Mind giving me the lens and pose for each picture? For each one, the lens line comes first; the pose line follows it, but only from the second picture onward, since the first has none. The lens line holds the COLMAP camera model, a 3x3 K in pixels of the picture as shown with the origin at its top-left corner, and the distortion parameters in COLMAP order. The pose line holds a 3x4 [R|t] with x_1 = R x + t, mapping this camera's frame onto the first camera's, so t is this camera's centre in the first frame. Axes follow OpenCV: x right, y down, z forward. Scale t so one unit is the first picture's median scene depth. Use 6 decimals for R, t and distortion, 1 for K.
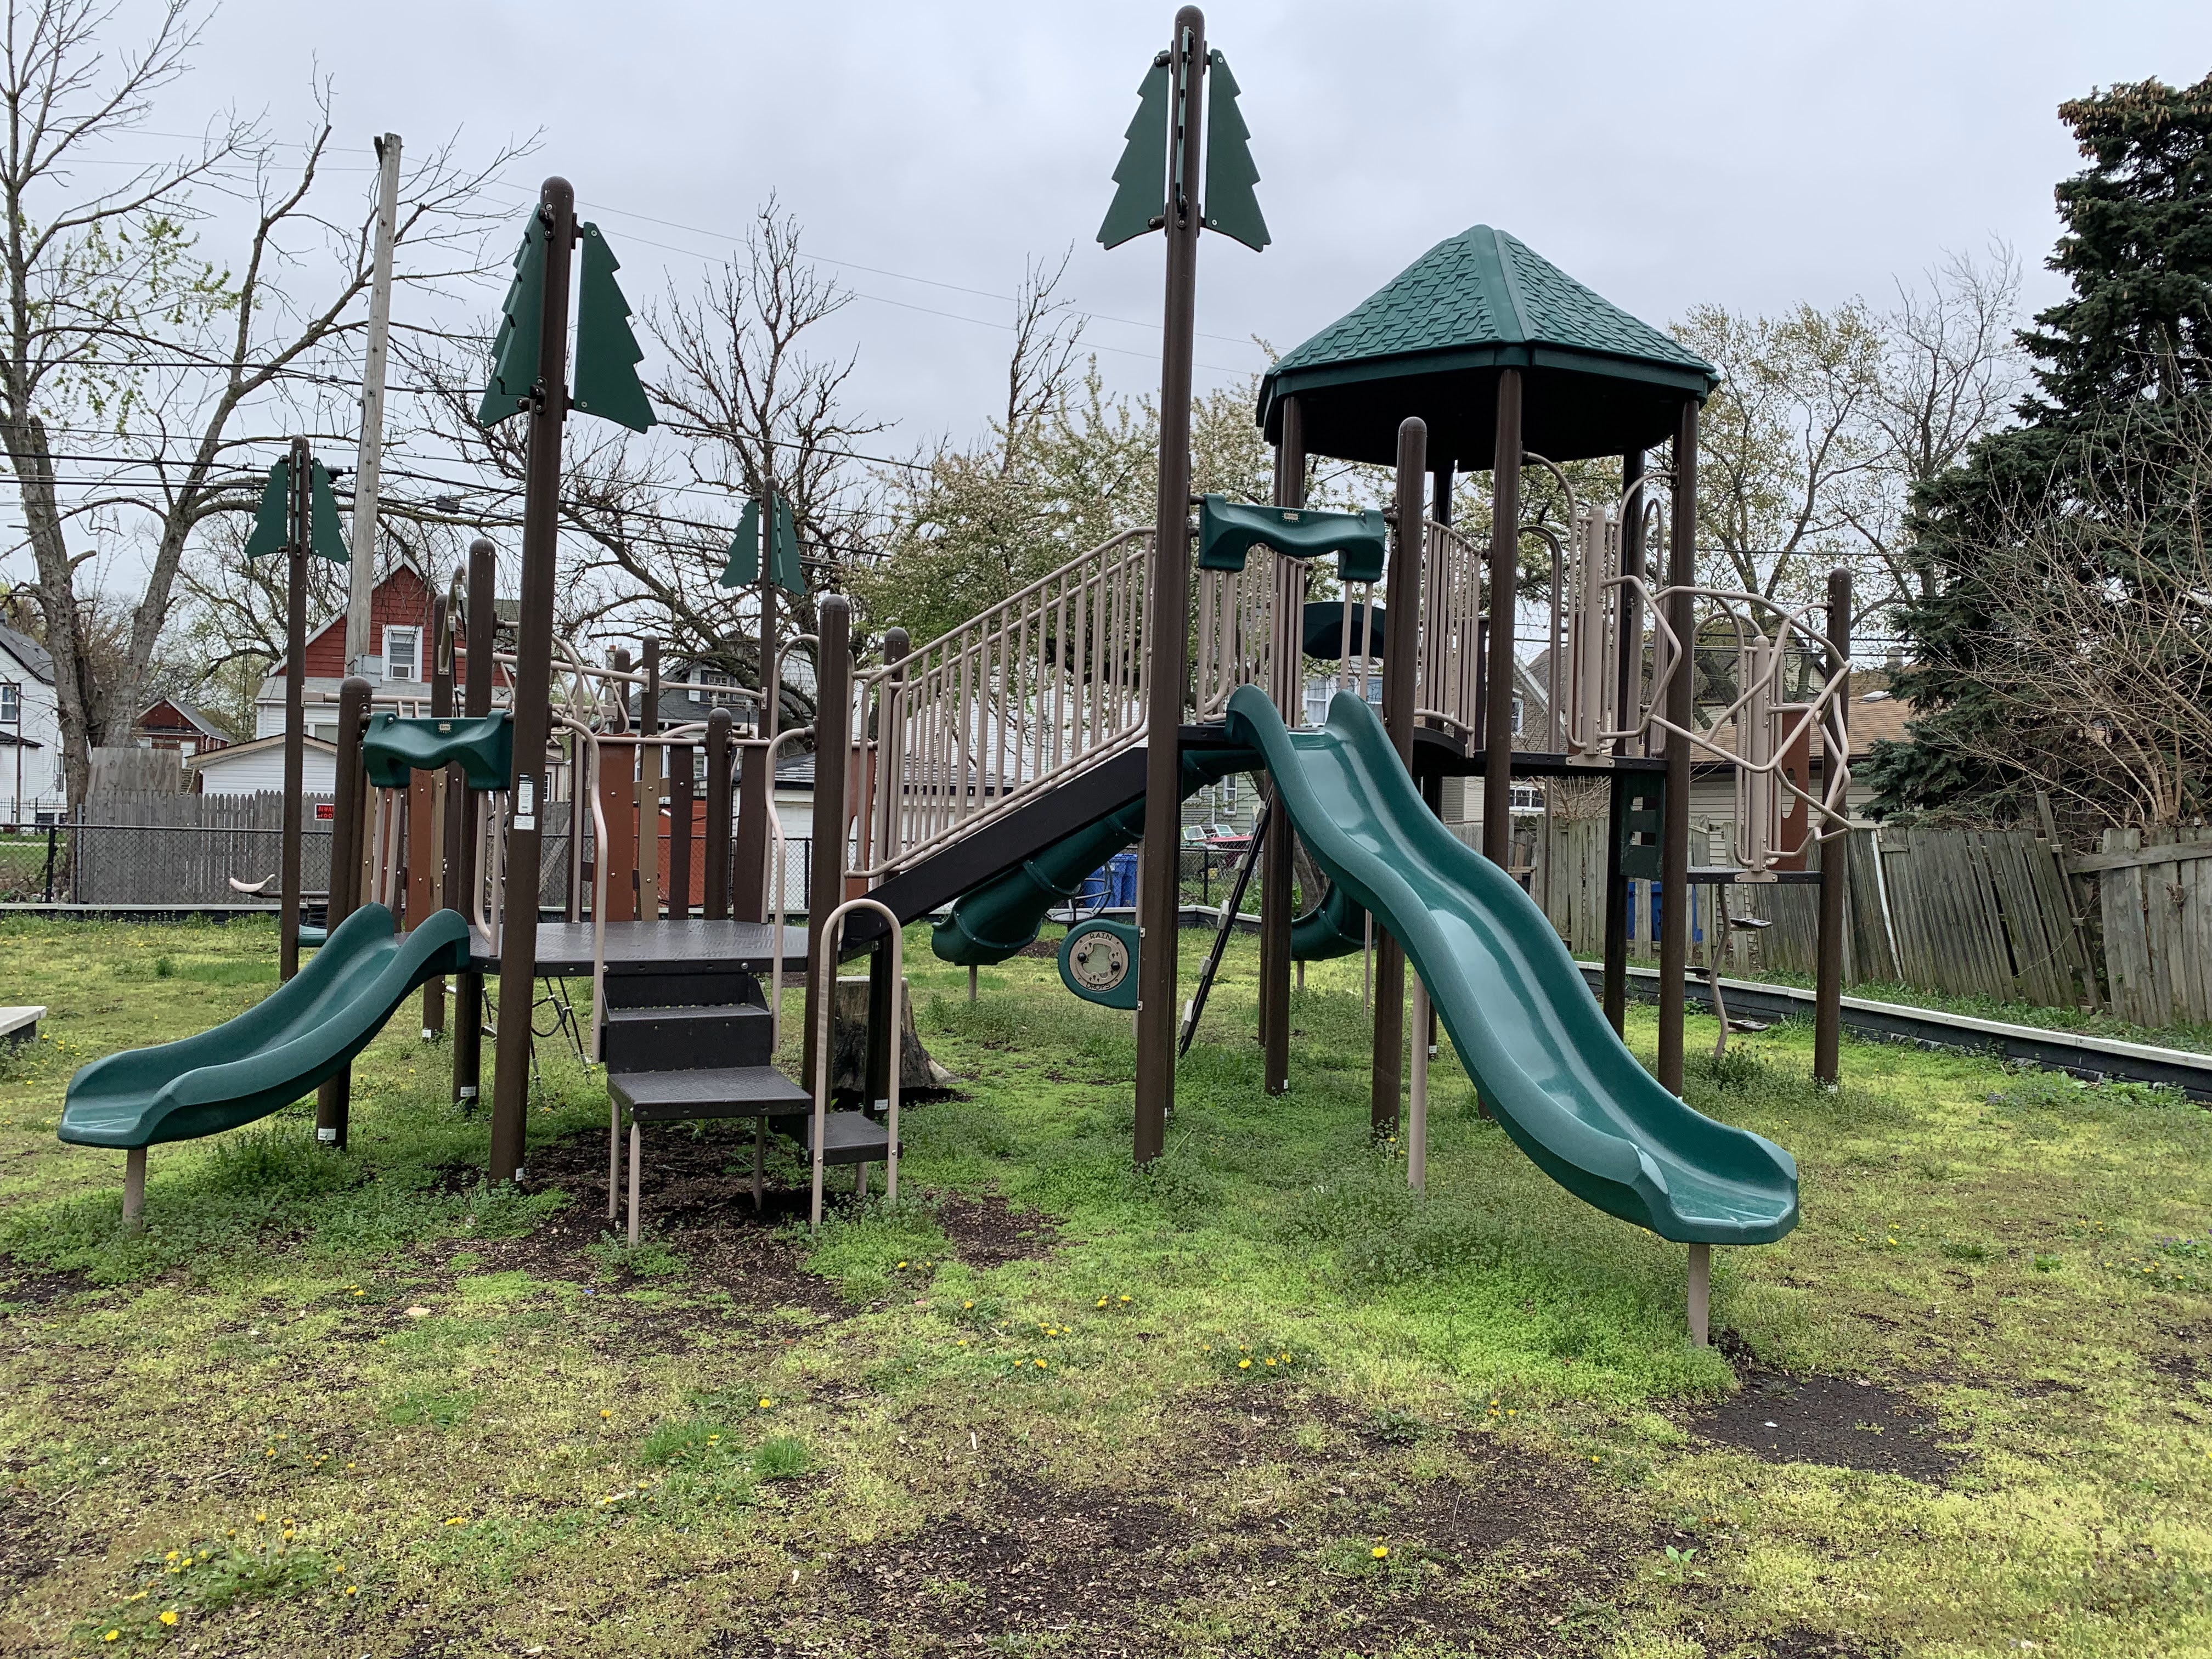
lens RADIAL K [[1648.3, 0, 1101.5], [0, 1648.3, 825.6], [0, 0, 1]] dist [0.041539, -0.039948]
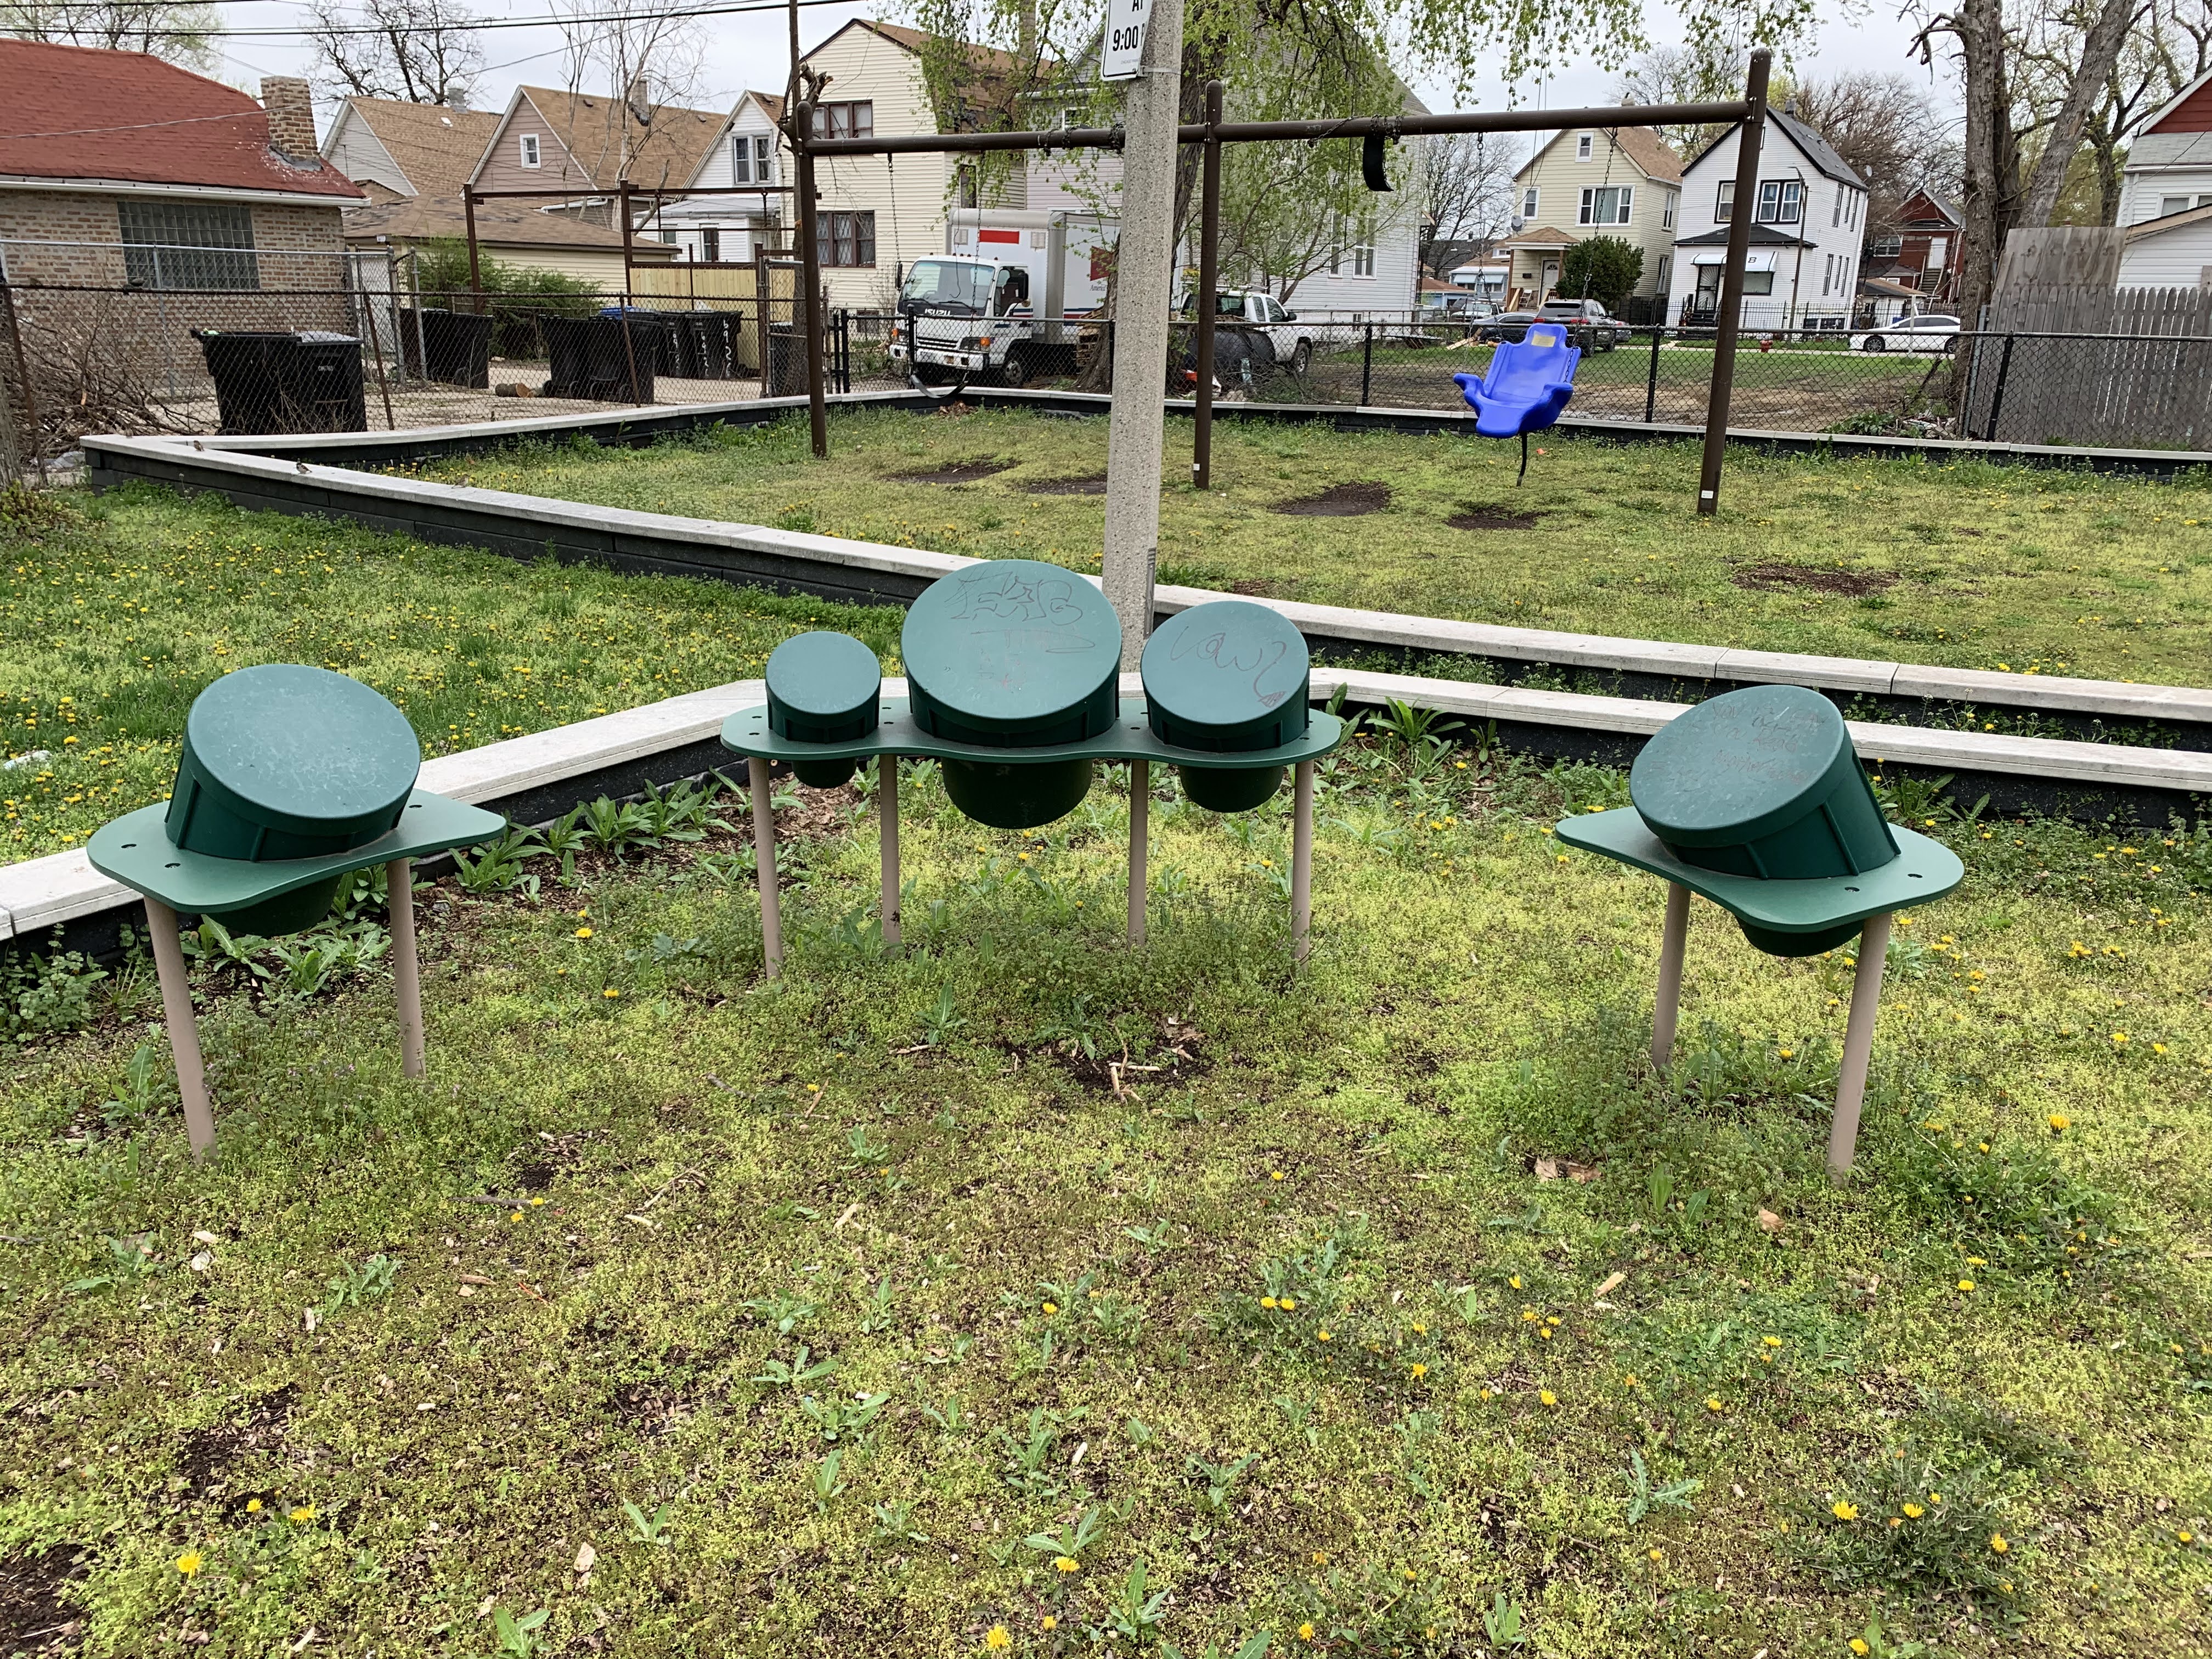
lens RADIAL K [[1648.3, 0, 1101.5], [0, 1648.3, 825.6], [0, 0, 1]] dist [0.041539, -0.039948]
pose [[0.600177, 0.229082, -0.766361, -0.178362], [-0.001427, 0.958415, 0.285374, -0.000924], [0.799866, -0.170181, 0.575545, 0.145315]]
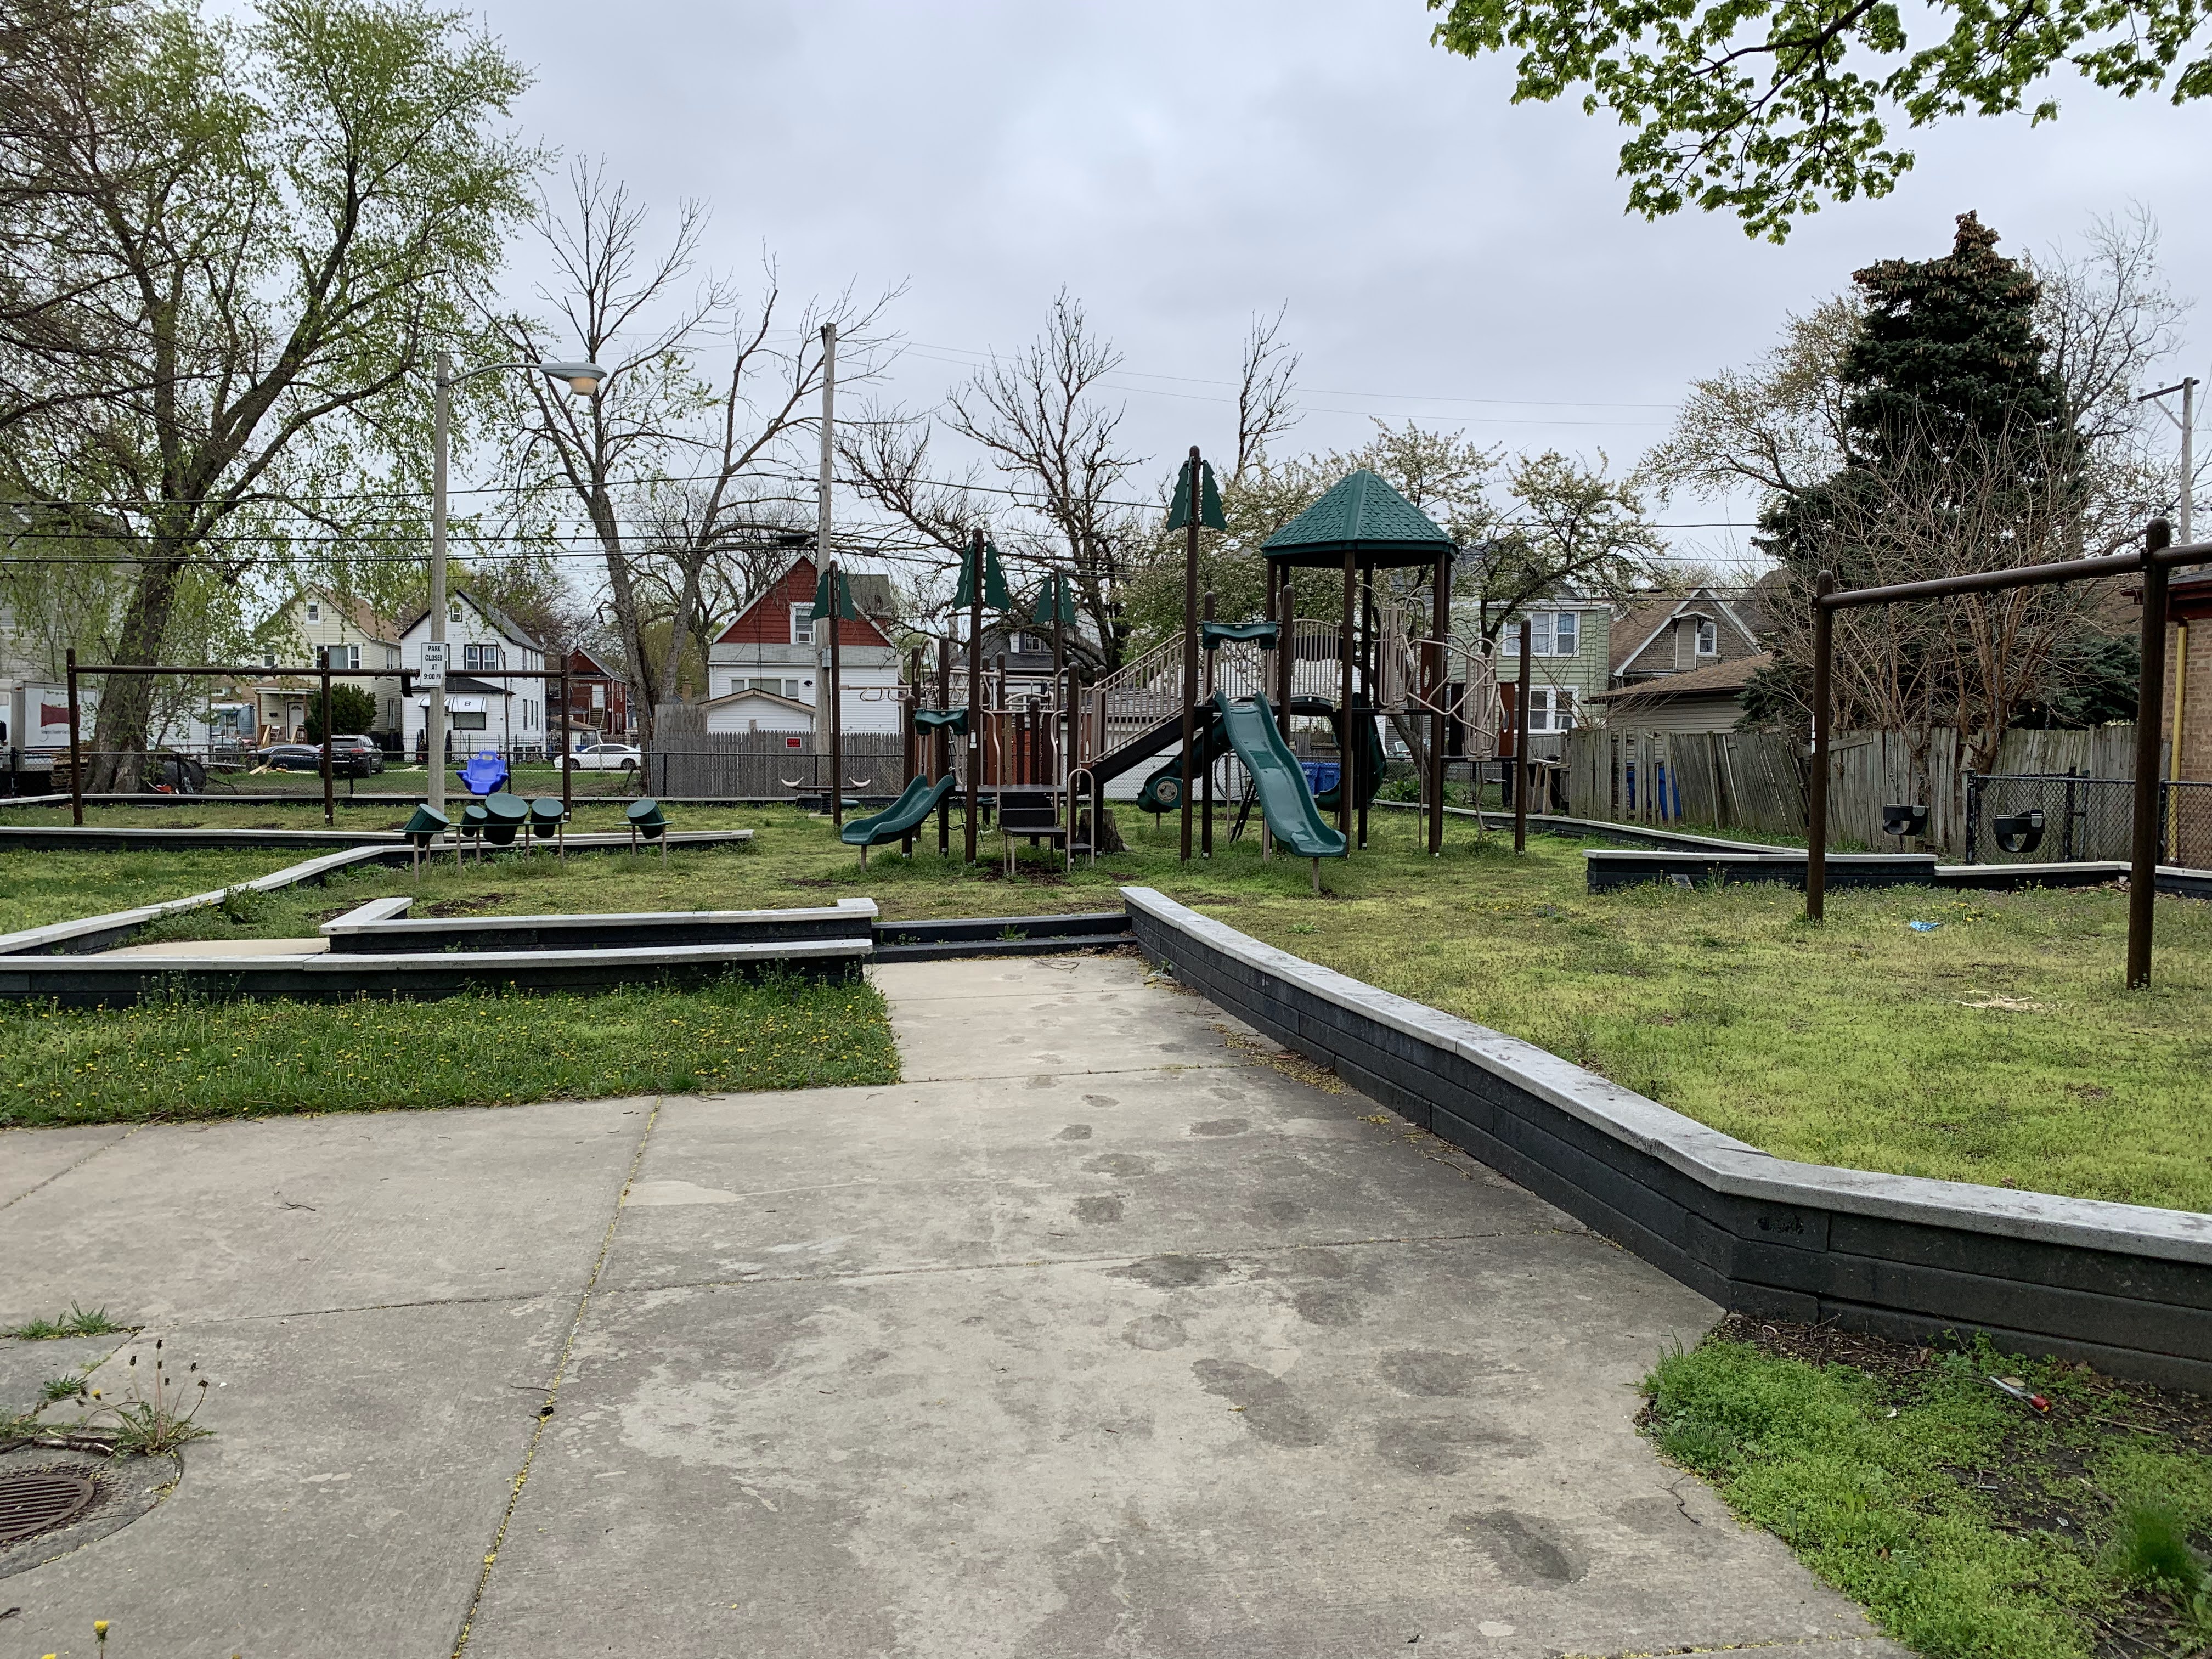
lens RADIAL K [[1660.4, 0, 1116.3], [0, 1660.4, 840.3], [0, 0, 1]] dist [0.048396, -0.044779]
pose [[0.983790, -0.008974, -0.179098, 0.106041], [0.019366, 0.998223, 0.056360, 0.001160], [0.178273, -0.058915, 0.982216, -0.455987]]
